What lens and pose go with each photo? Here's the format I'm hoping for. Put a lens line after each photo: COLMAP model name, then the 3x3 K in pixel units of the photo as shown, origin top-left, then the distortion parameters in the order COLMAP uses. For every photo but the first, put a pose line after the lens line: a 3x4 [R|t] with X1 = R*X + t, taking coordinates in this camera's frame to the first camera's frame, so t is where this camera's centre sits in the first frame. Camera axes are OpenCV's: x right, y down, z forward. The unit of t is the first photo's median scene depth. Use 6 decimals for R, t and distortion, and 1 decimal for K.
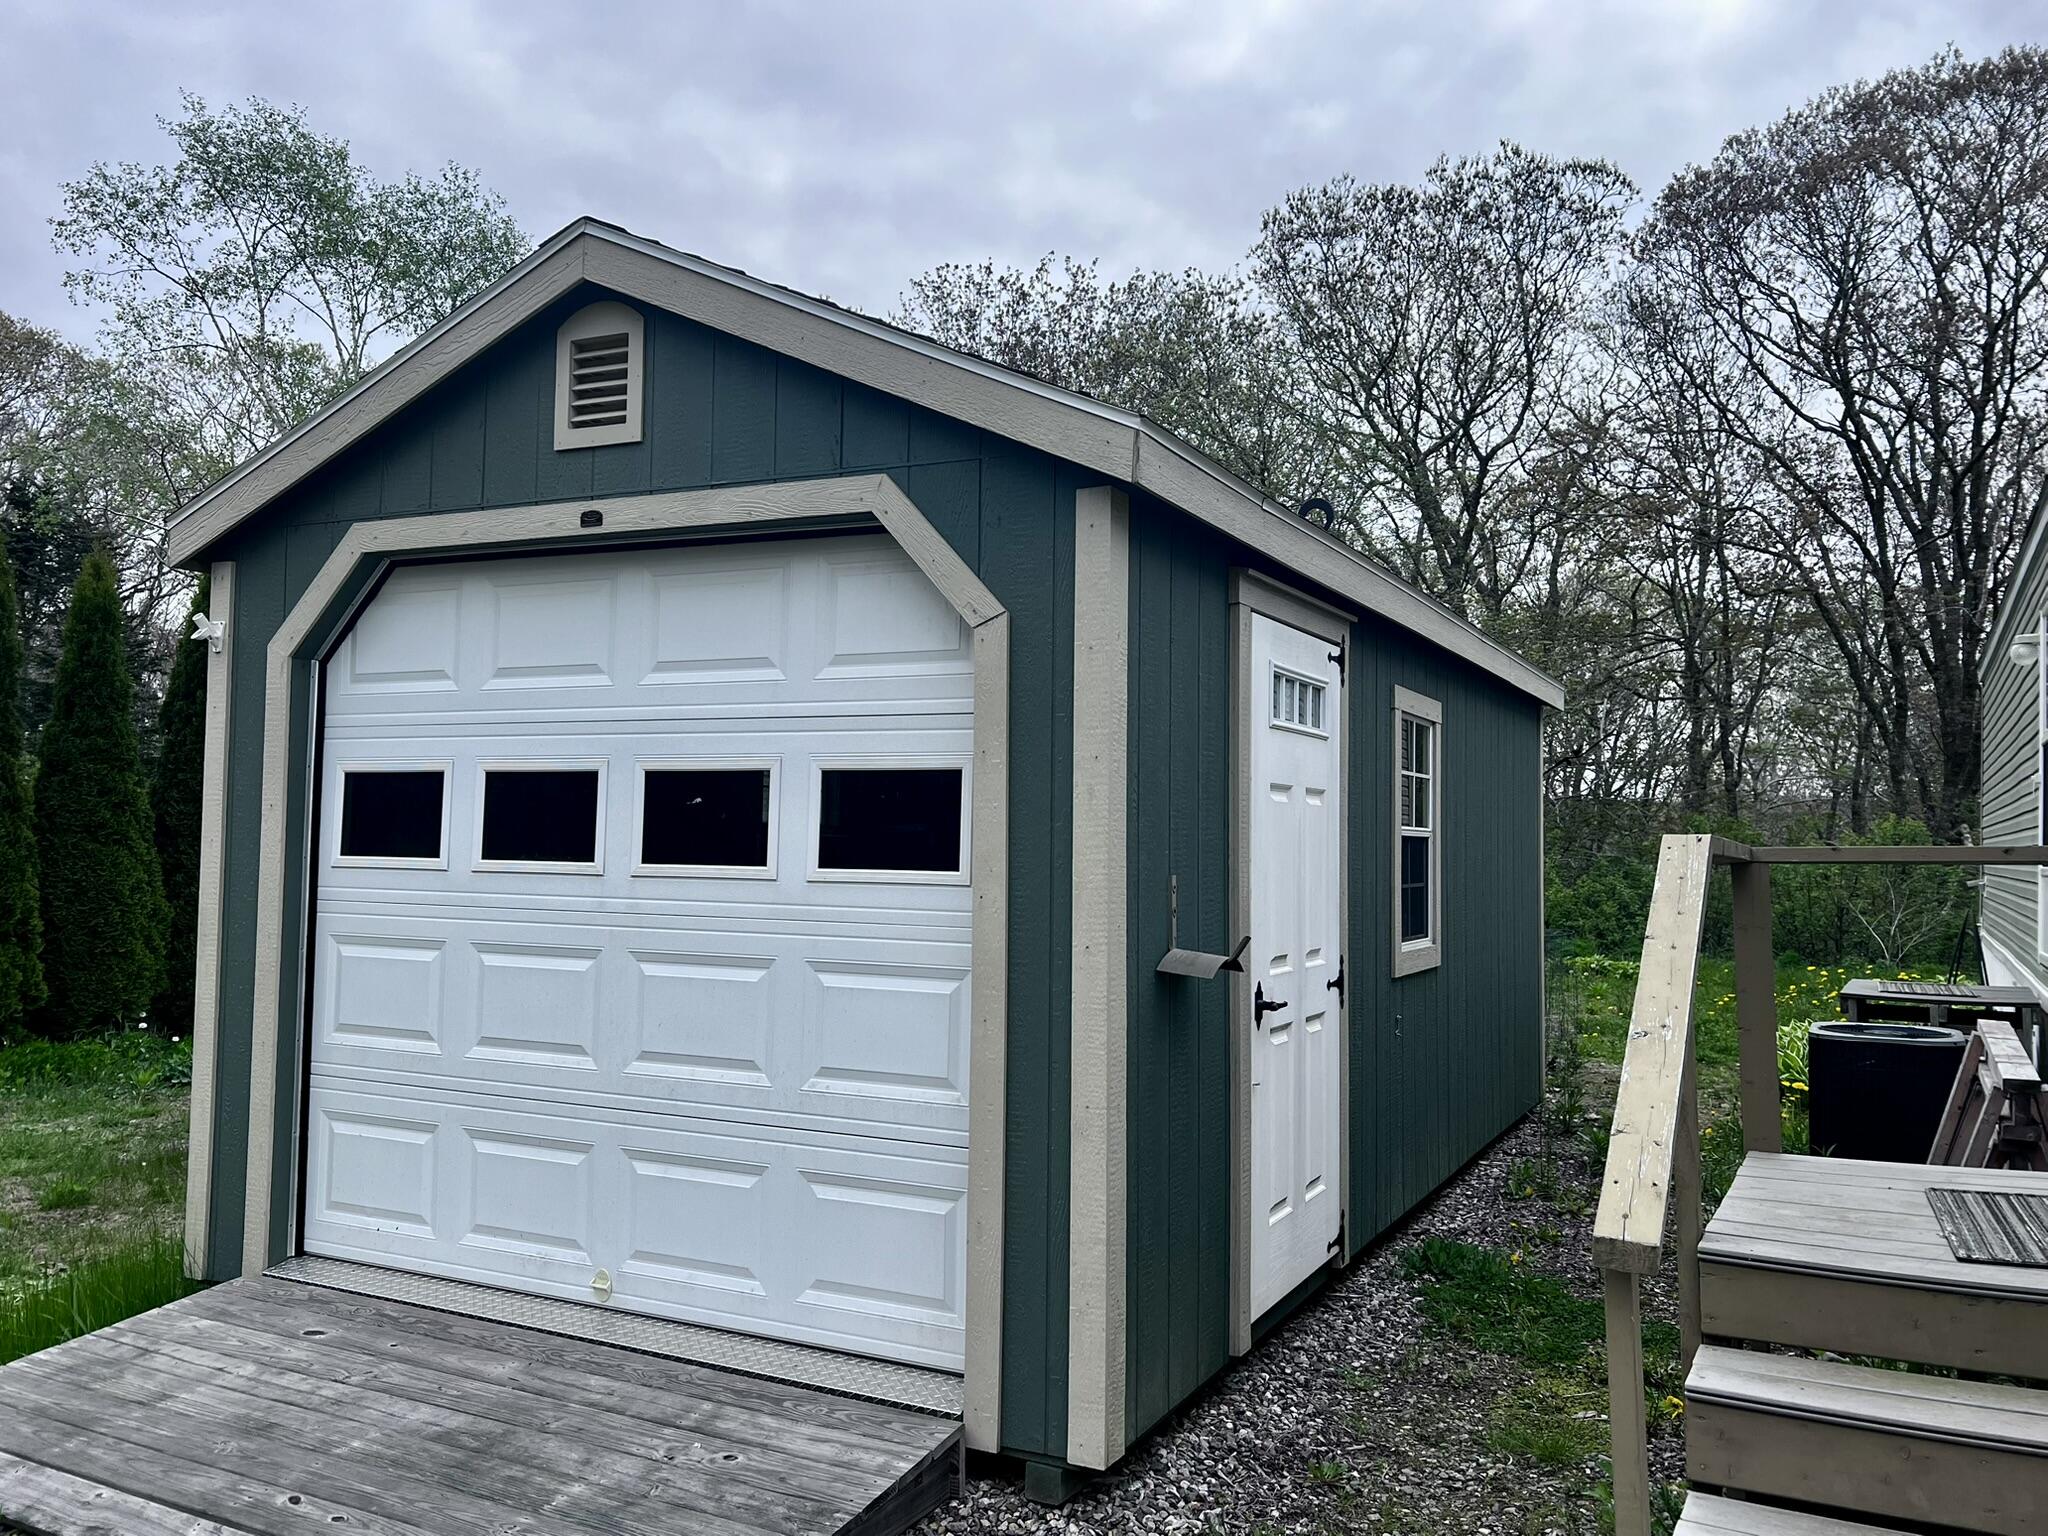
lens RADIAL K [[1632.3, 0, 1029.9], [0, 1632.3, 770.0], [0, 0, 1]] dist [-0.000516, -0.003822]
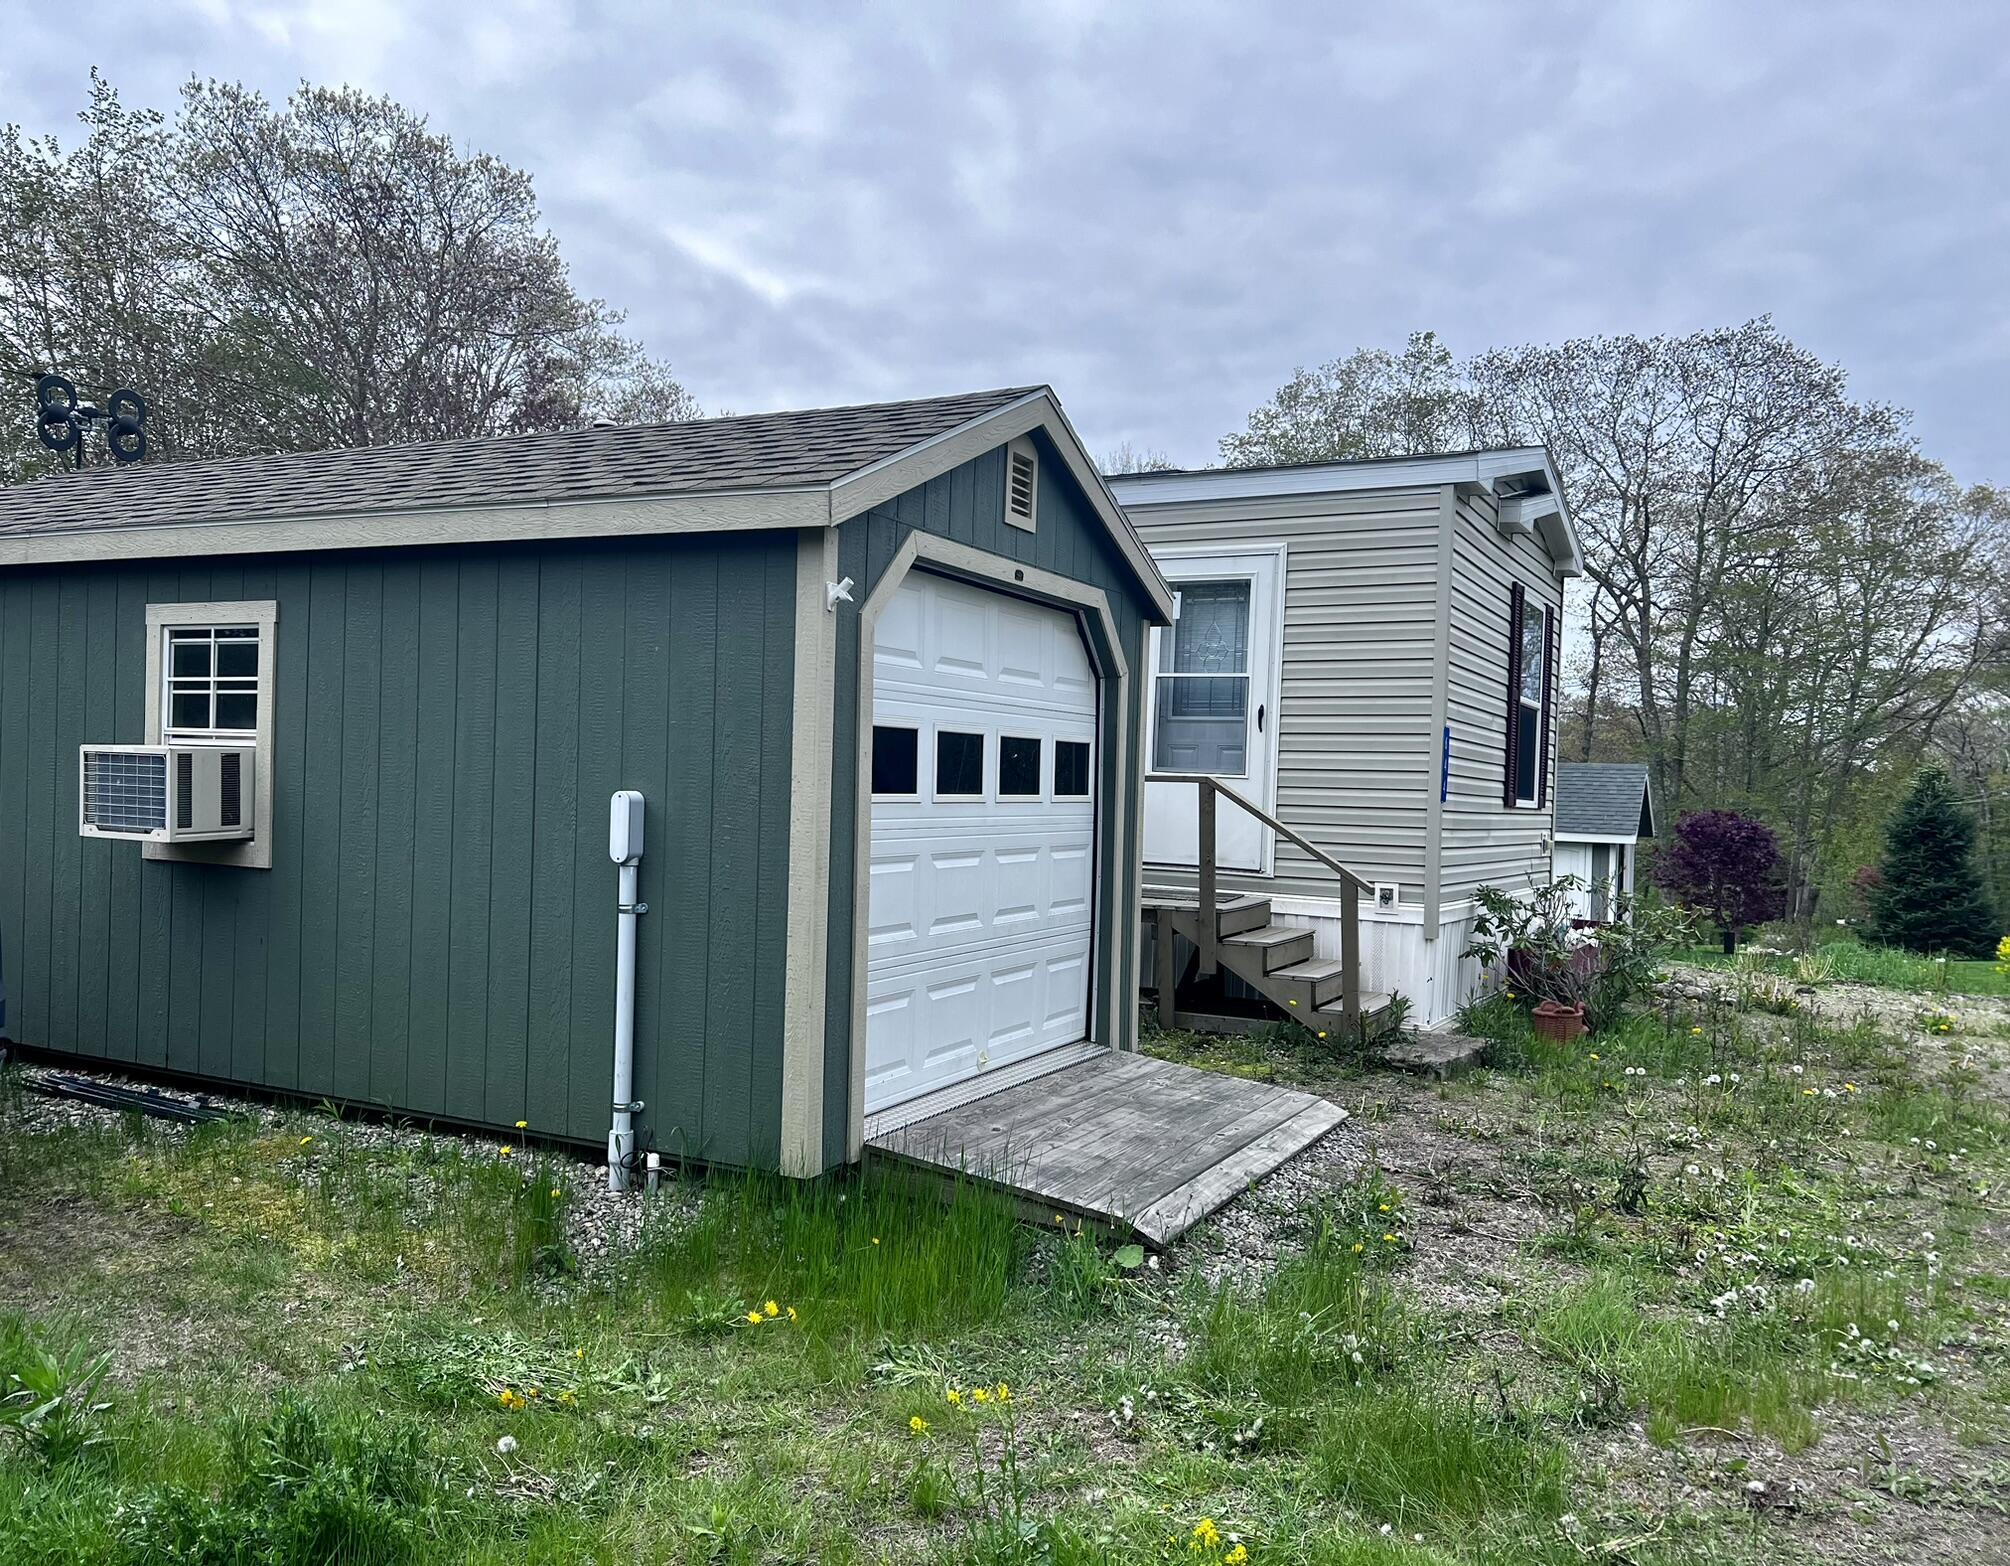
lens RADIAL K [[1609.2, 0, 1006.3], [0, 1609.2, 783.6], [0, 0, 1]] dist [0.003034, 0.000350]
pose [[-0.001523, -0.018498, 0.999828, -1.740045], [-0.072712, 0.997184, 0.018339, 0.016505], [-0.997352, -0.072672, -0.002864, 0.964804]]
